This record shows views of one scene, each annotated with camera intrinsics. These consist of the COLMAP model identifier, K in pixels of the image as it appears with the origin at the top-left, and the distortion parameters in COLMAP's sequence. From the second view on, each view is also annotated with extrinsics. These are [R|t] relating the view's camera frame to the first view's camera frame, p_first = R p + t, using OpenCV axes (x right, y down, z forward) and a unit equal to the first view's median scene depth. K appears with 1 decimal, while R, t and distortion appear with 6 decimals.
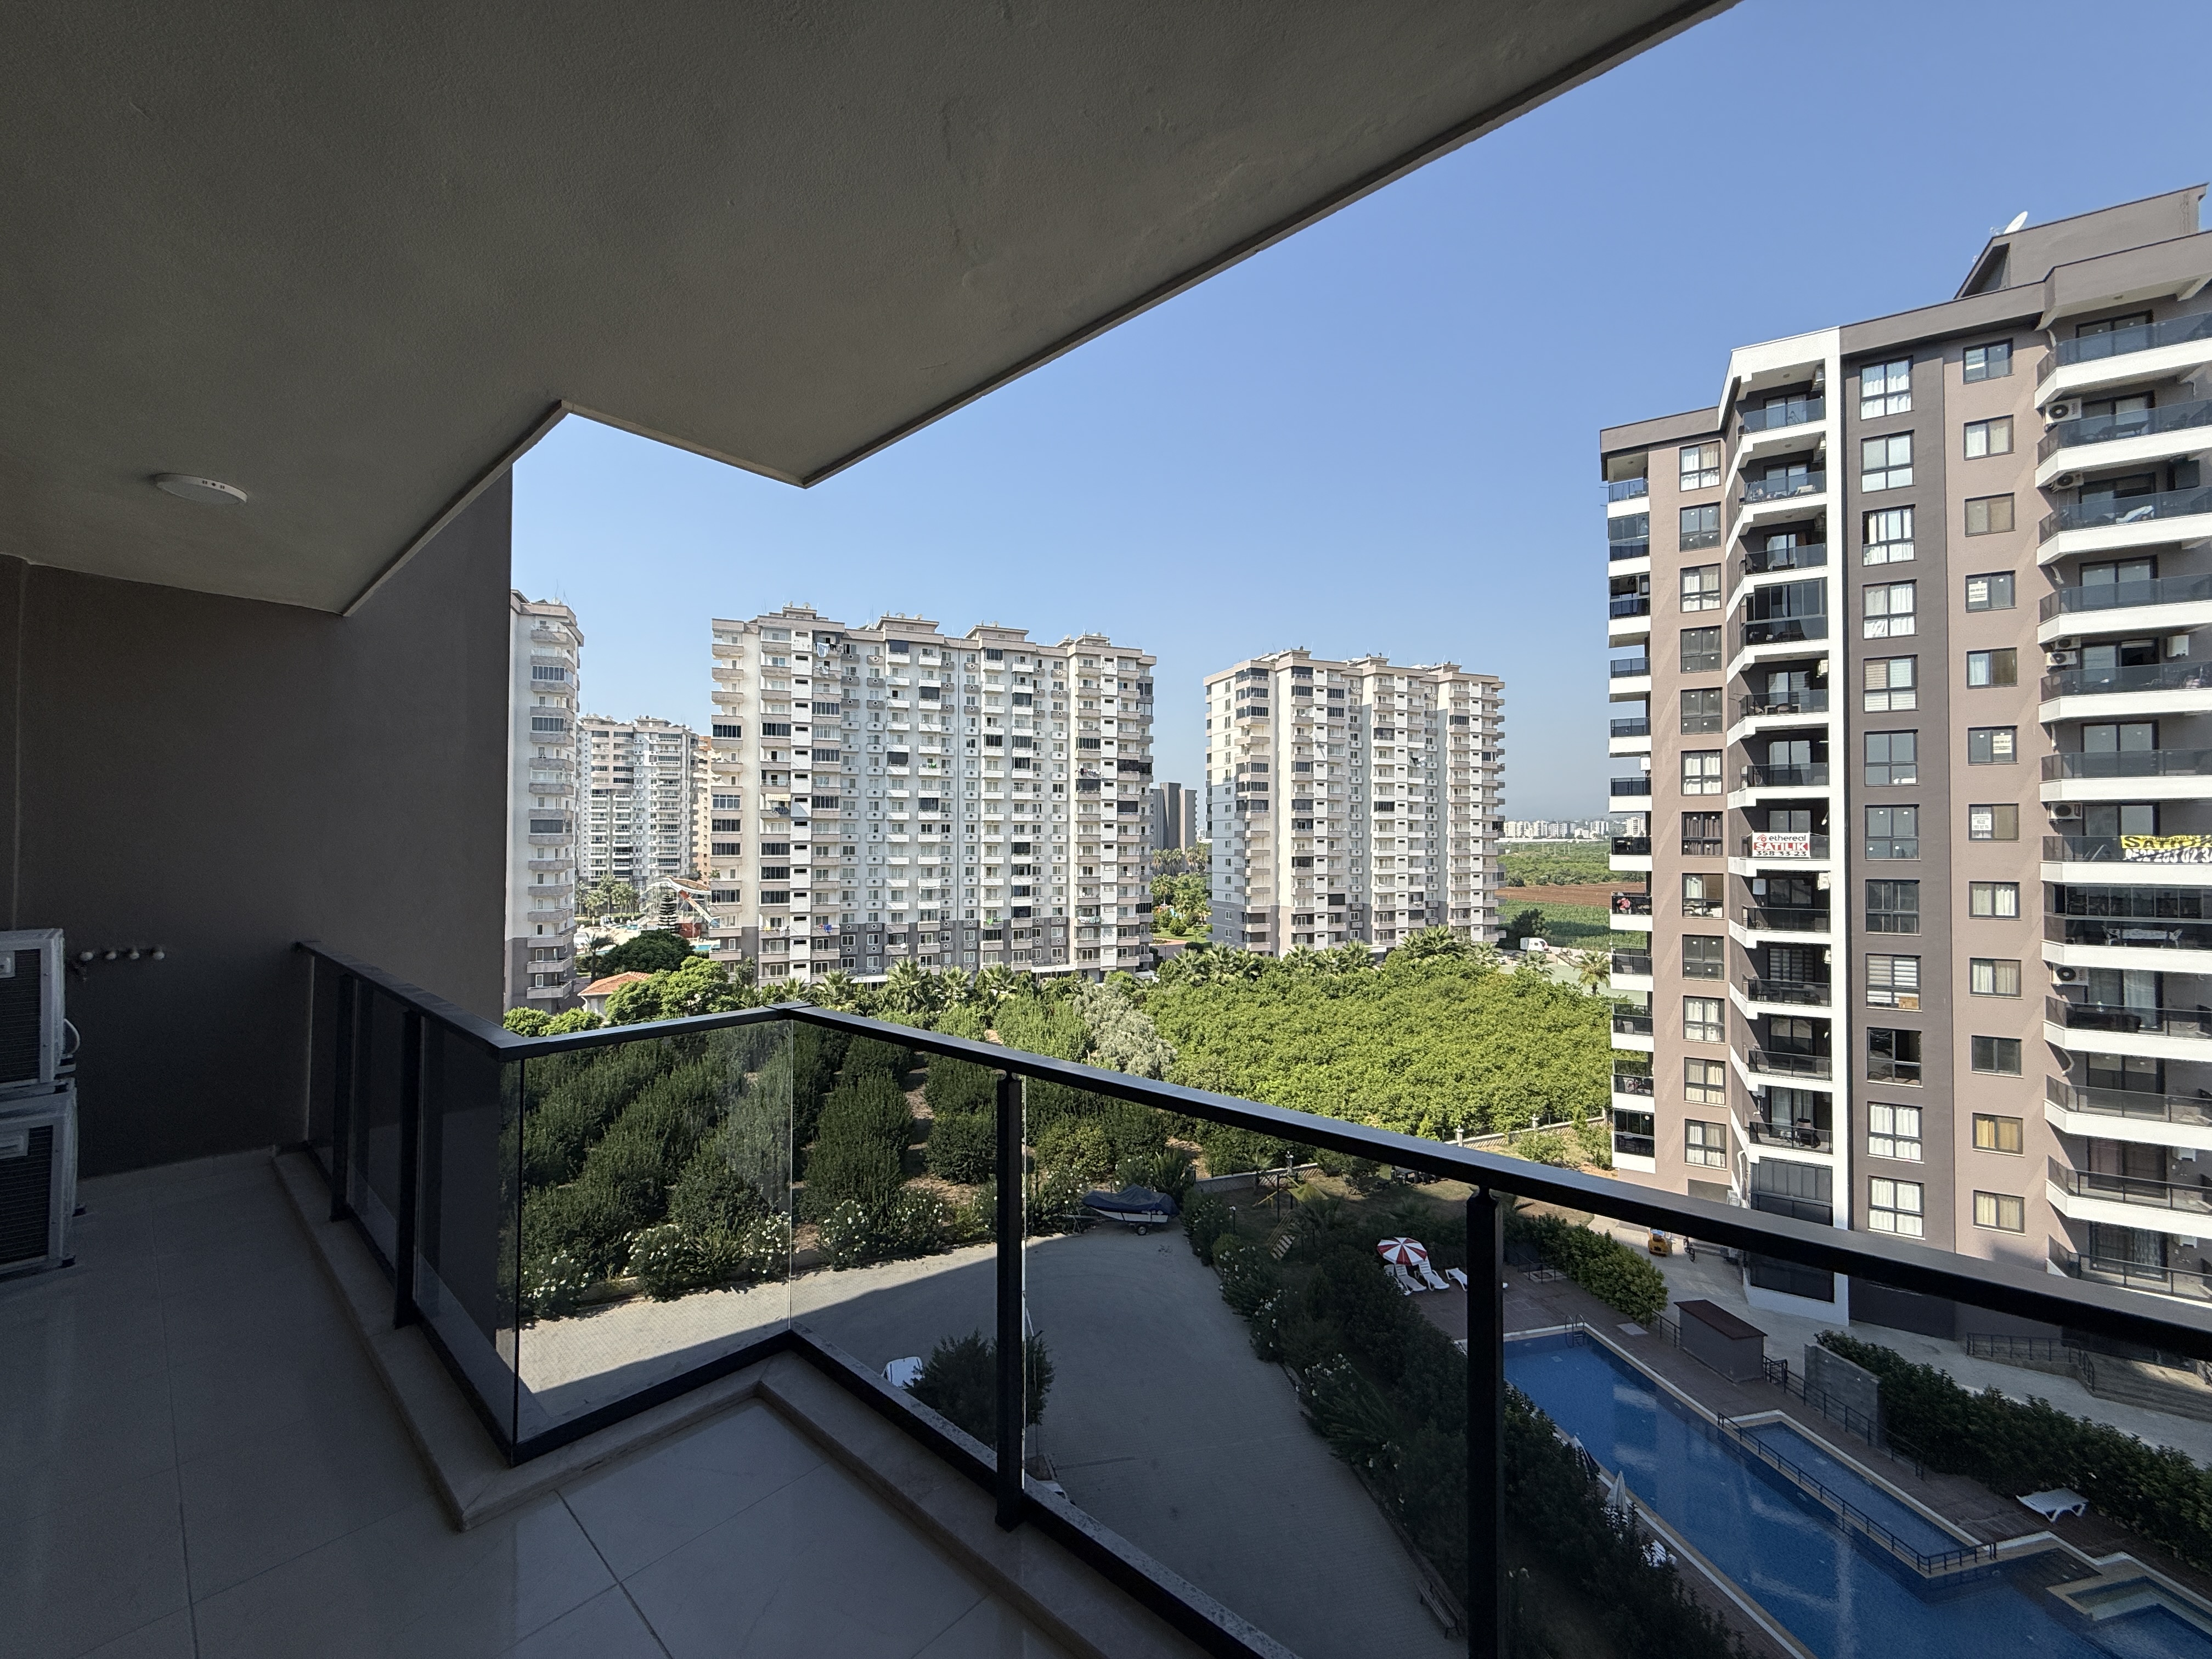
lens RADIAL K [[878.6, 0, 1099.7], [0, 878.6, 827.8], [0, 0, 1]] dist [0.000215, -0.000068]
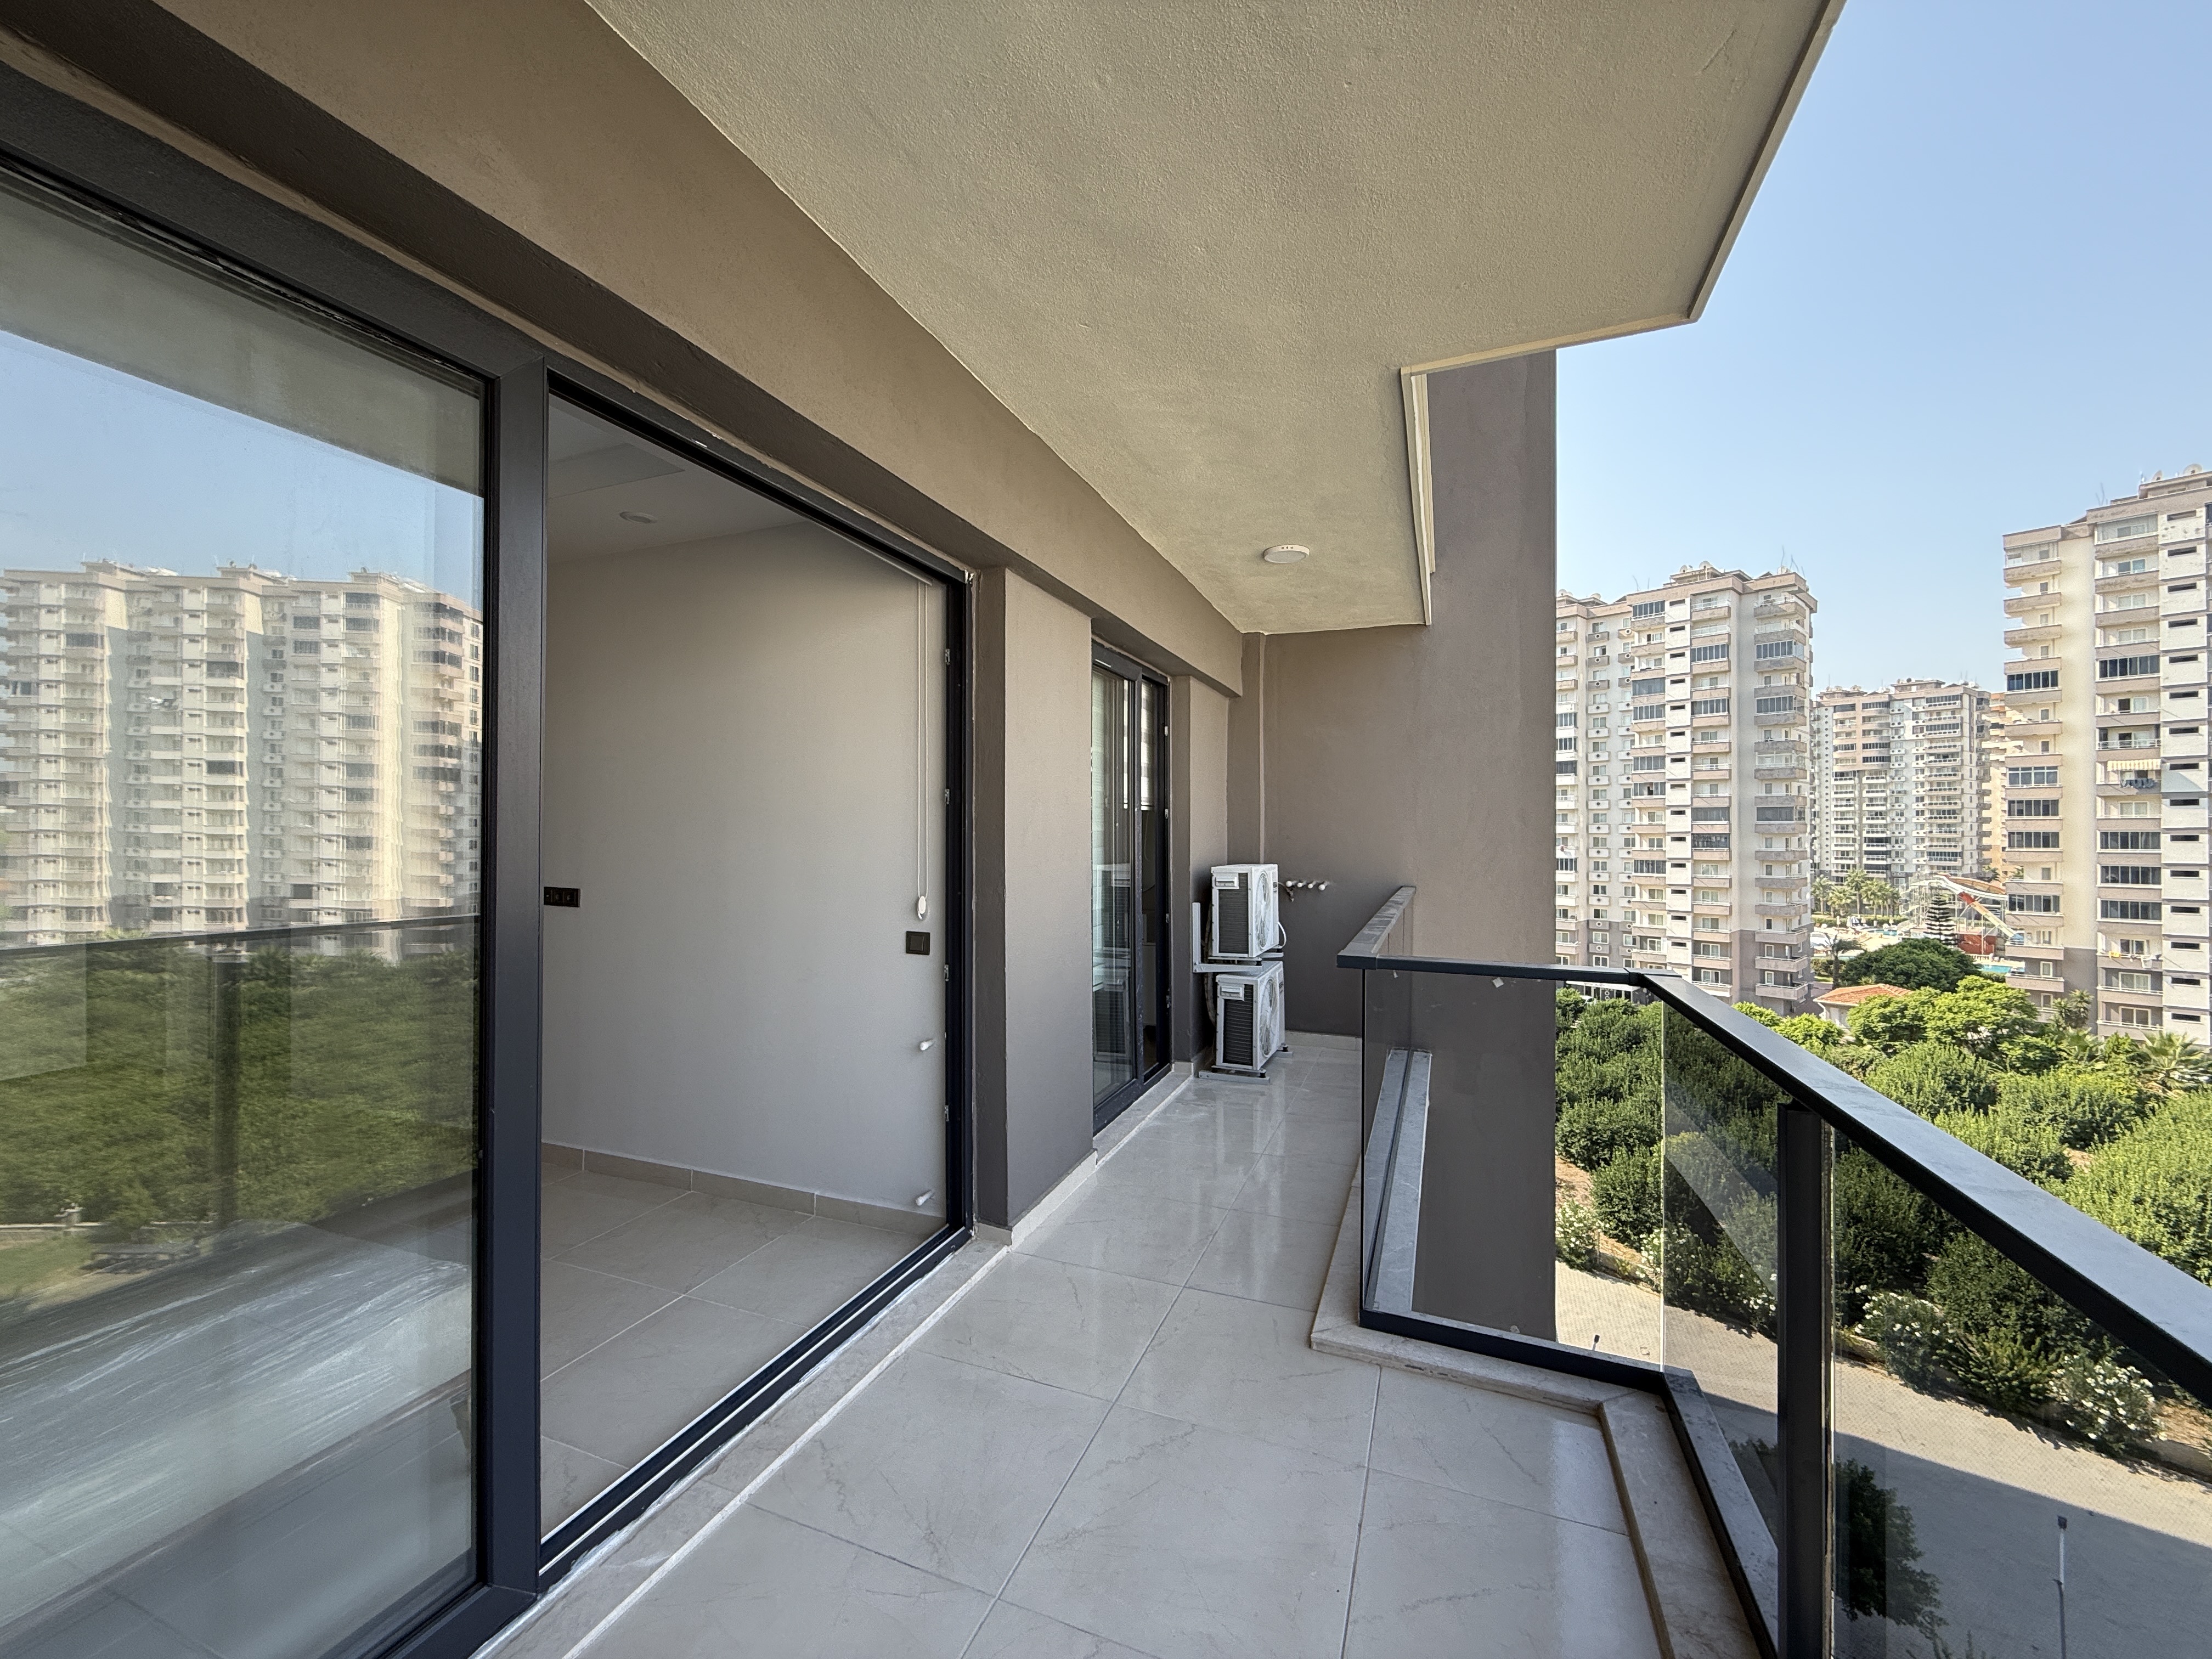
lens RADIAL K [[878.6, 0, 1099.7], [0, 878.6, 827.8], [0, 0, 1]] dist [0.000215, -0.000068]
pose [[0.336778, -0.006443, -0.941562, 0.111027], [0.016154, 0.999869, -0.001064, 0.029026], [0.941445, -0.014852, 0.336838, 0.115241]]
